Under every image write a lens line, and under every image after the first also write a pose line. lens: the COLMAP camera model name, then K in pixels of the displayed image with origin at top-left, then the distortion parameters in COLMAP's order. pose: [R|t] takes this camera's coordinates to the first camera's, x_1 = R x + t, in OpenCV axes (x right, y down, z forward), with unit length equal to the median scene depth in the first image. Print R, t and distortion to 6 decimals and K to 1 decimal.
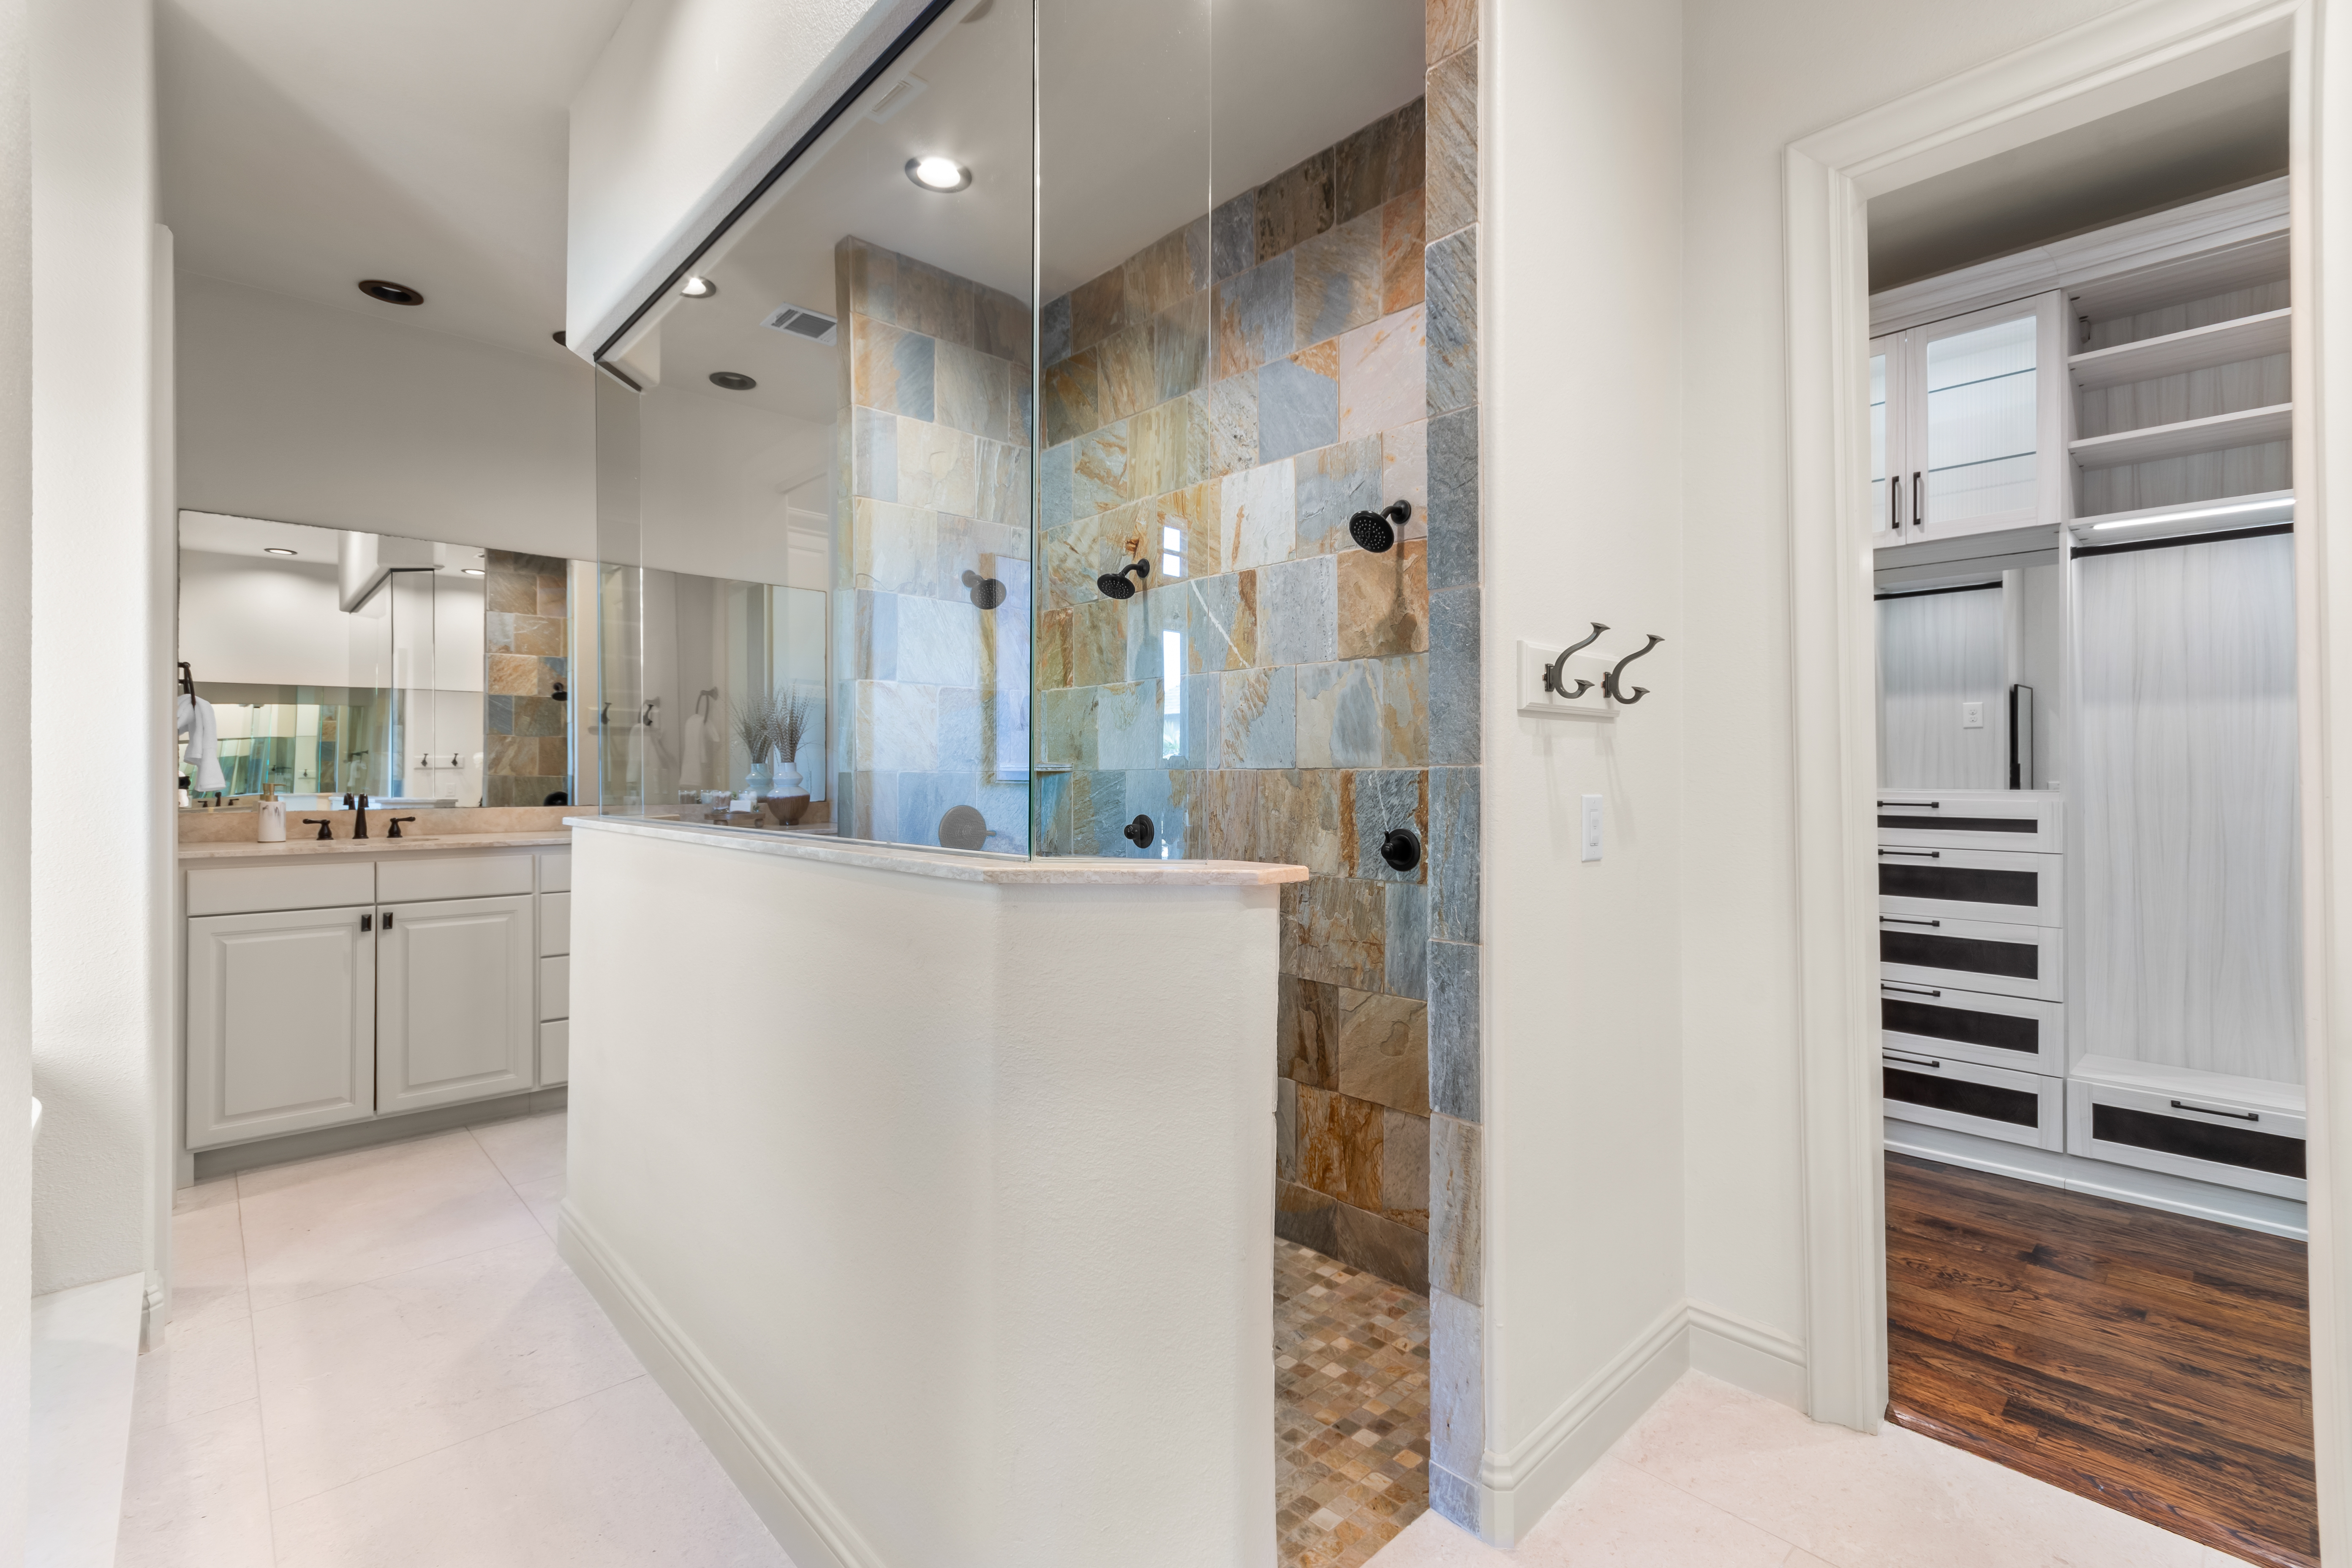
lens RADIAL K [[1033.6, 0, 1162.2], [0, 1033.6, 779.2], [0, 0, 1]] dist [0.003891, -0.001665]
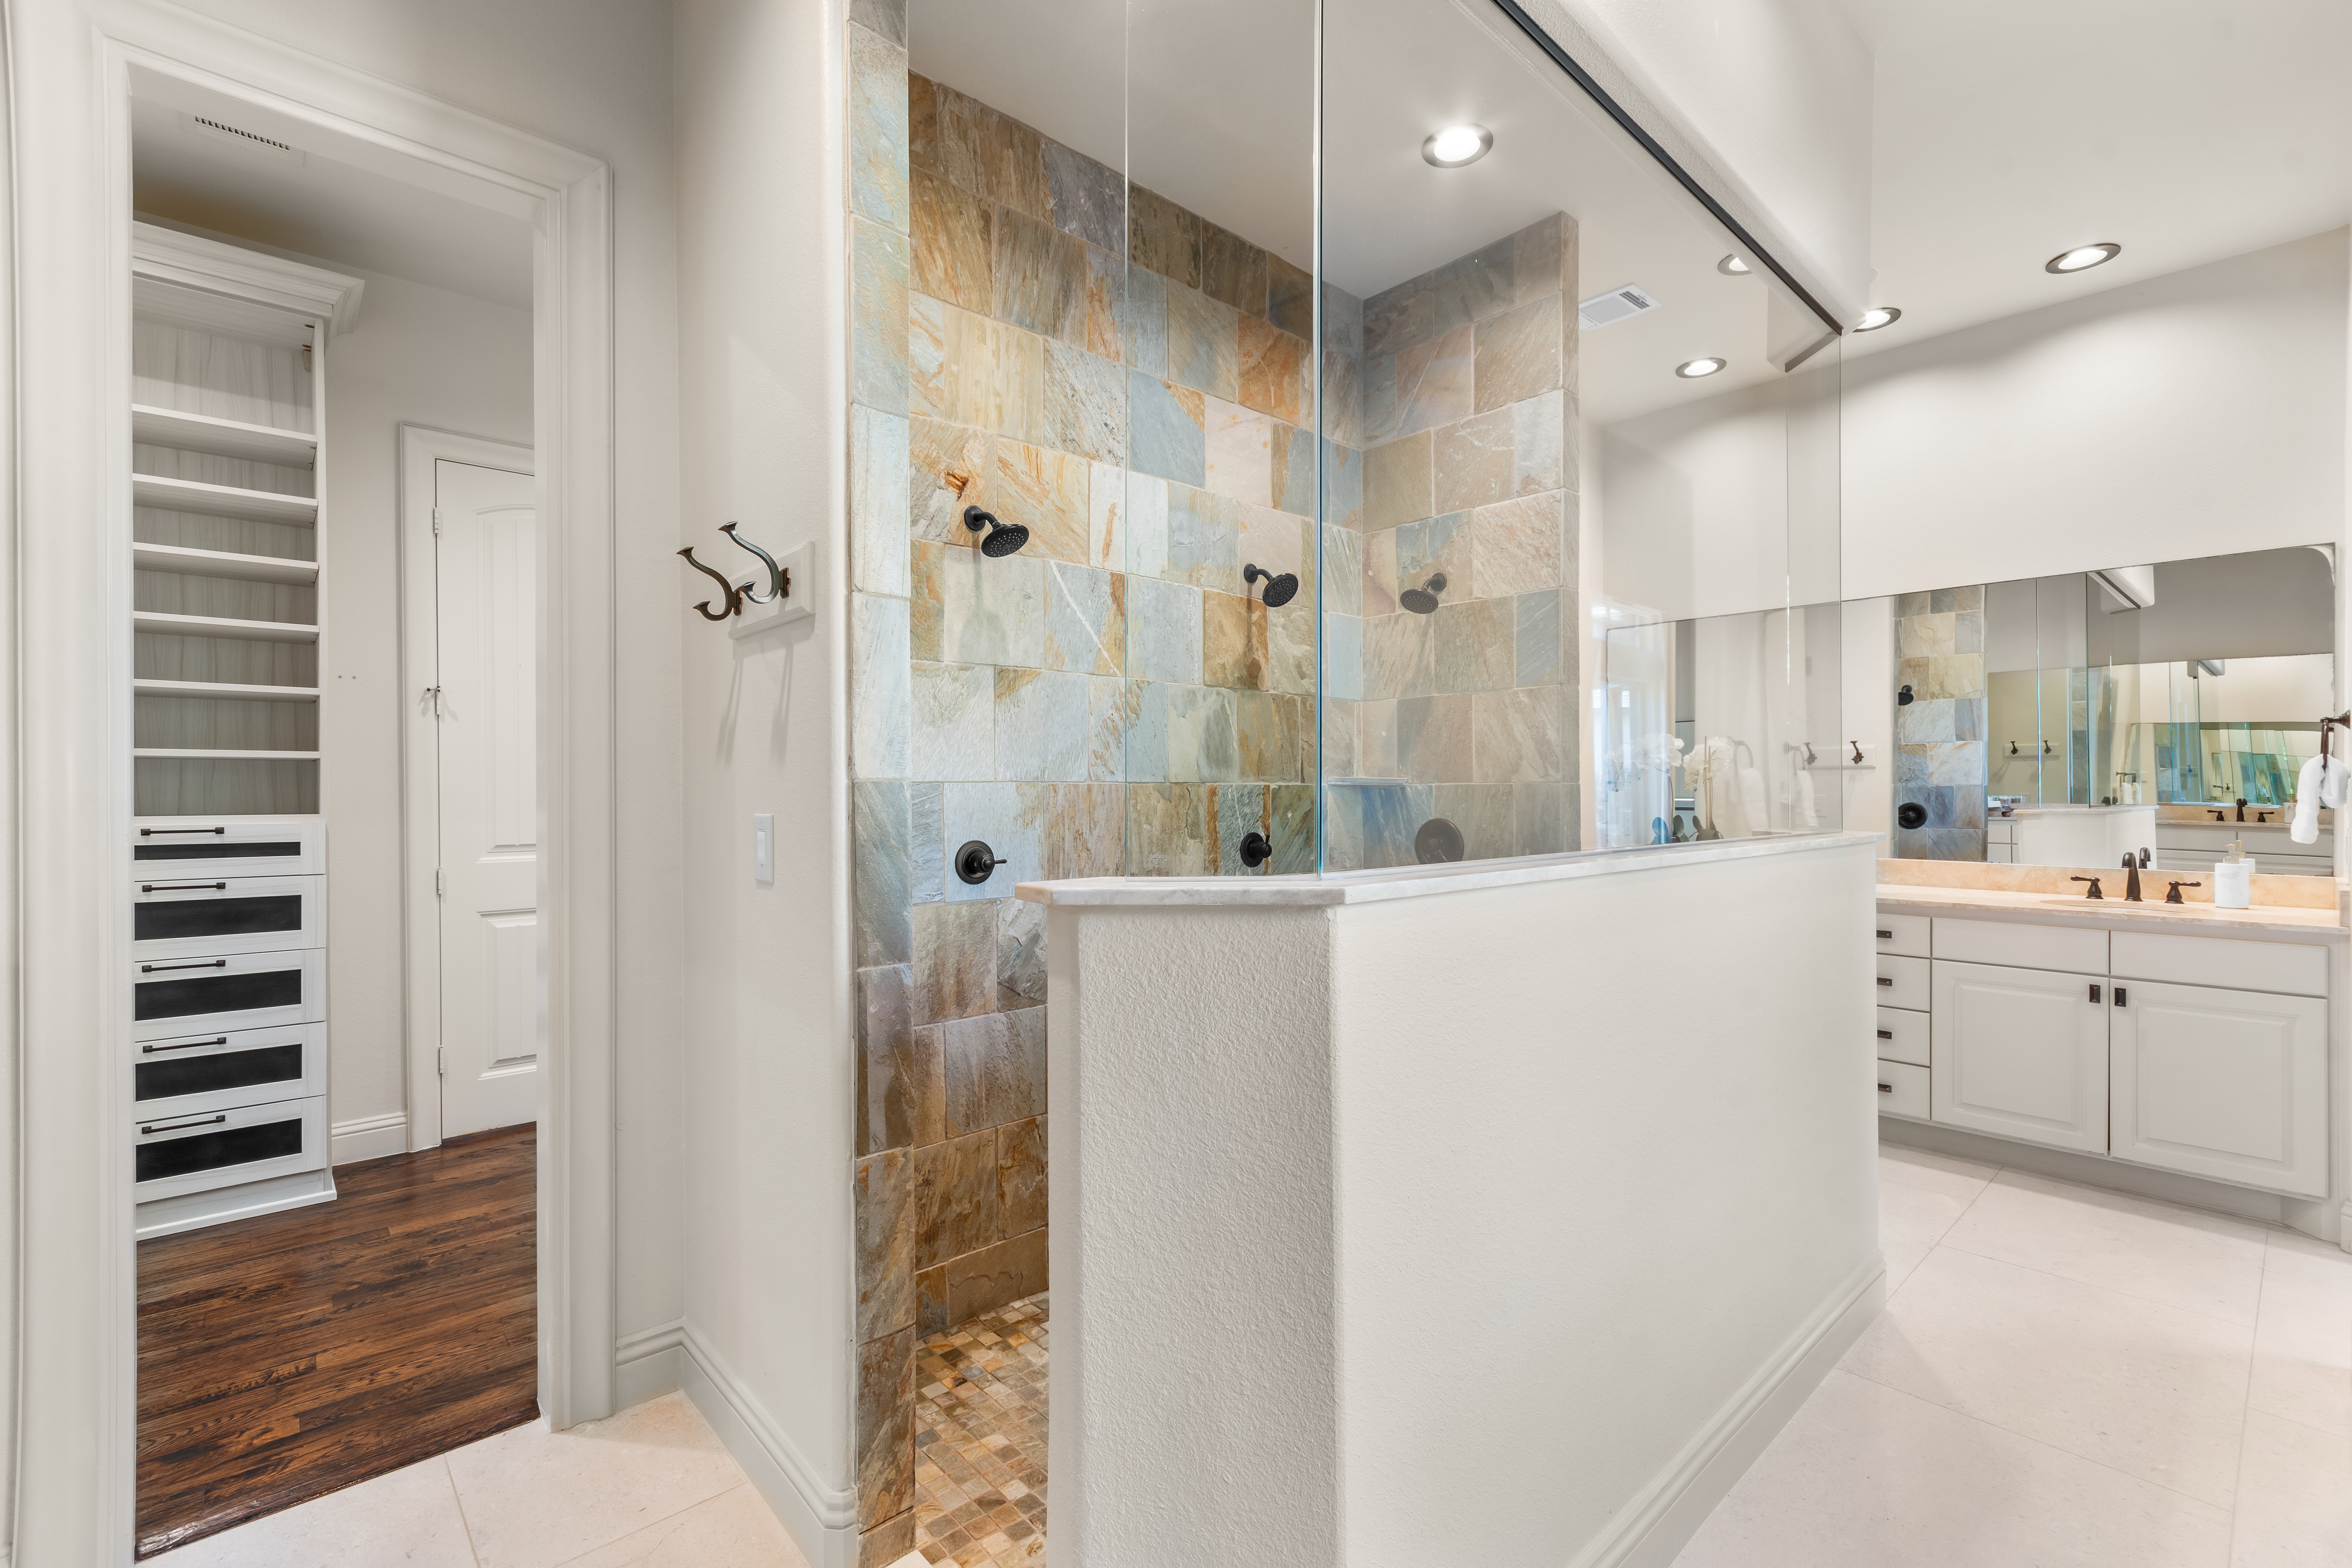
lens RADIAL K [[1033.6, 0, 1179.2], [0, 1033.6, 805.5], [0, 0, 1]] dist [0.003891, -0.001665]
pose [[0.021138, -0.010074, 0.999726, -0.882776], [0.007311, 0.999924, 0.009922, 0.002605], [-0.999750, 0.007099, 0.021211, 0.940104]]
